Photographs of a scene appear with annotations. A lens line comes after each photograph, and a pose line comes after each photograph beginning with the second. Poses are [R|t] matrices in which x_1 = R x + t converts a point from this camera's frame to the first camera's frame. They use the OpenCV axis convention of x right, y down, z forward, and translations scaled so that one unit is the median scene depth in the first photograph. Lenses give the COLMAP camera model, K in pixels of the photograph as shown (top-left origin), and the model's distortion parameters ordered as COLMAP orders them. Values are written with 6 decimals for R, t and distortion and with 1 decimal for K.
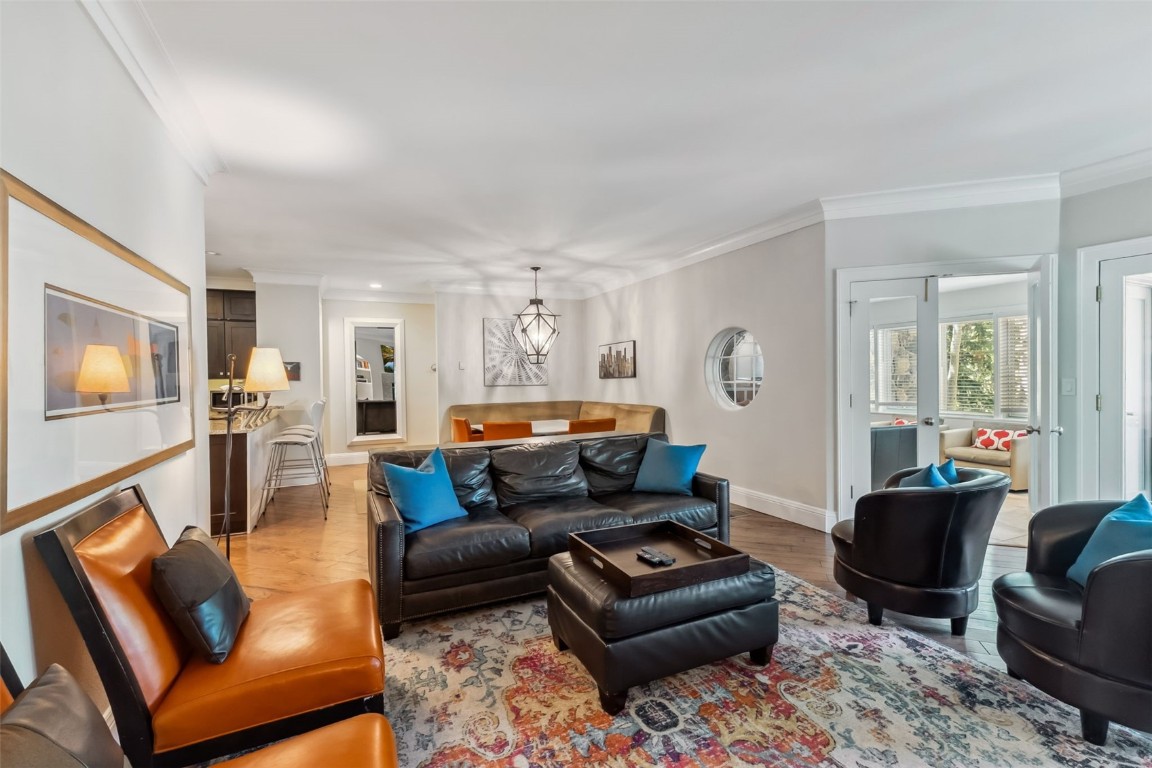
lens RADIAL K [[508.2, 0, 576.0], [0, 508.2, 384.0], [0, 0, 1]] dist [0.000305, 0.000070]
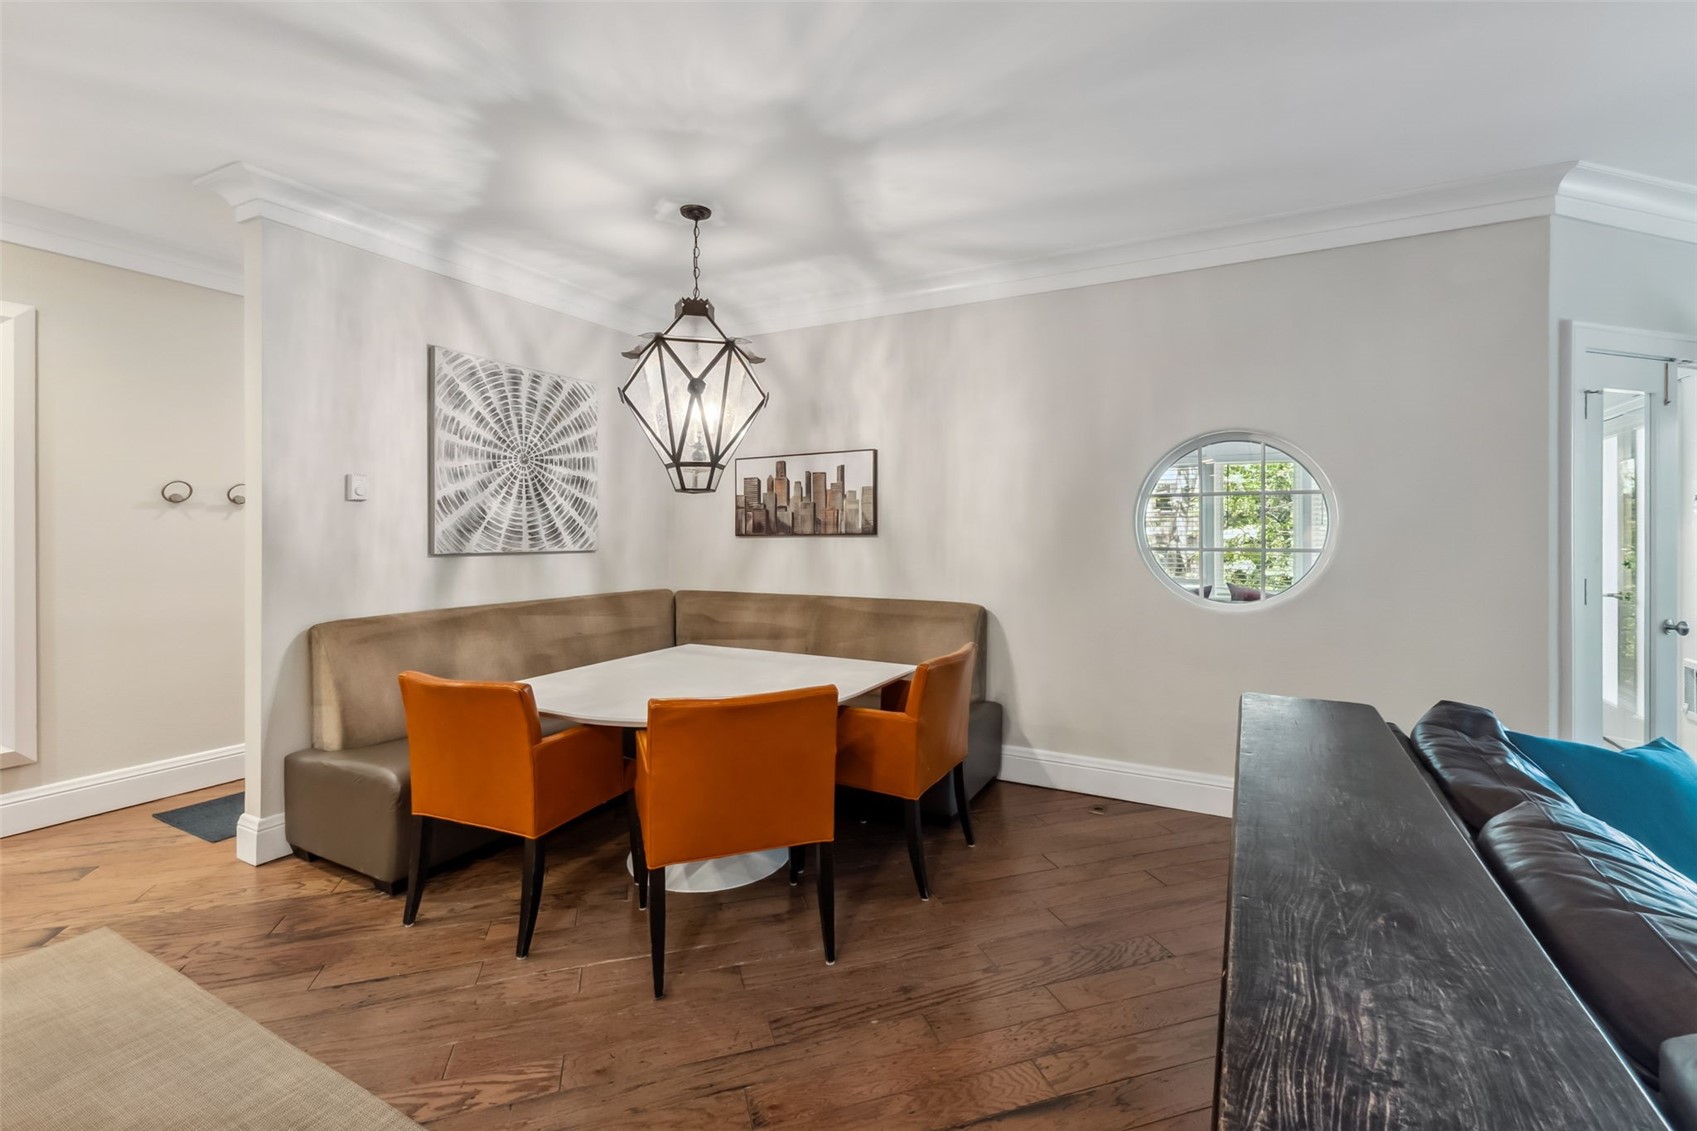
lens RADIAL K [[726.2, 0, 852.0], [0, 726.2, 533.9], [0, 0, 1]] dist [0.002595, 0.000393]
pose [[0.800246, 0.013447, 0.599522, -0.246180], [-0.006001, 0.999878, -0.014417, -0.004598], [-0.599642, 0.007939, 0.800229, 0.476527]]
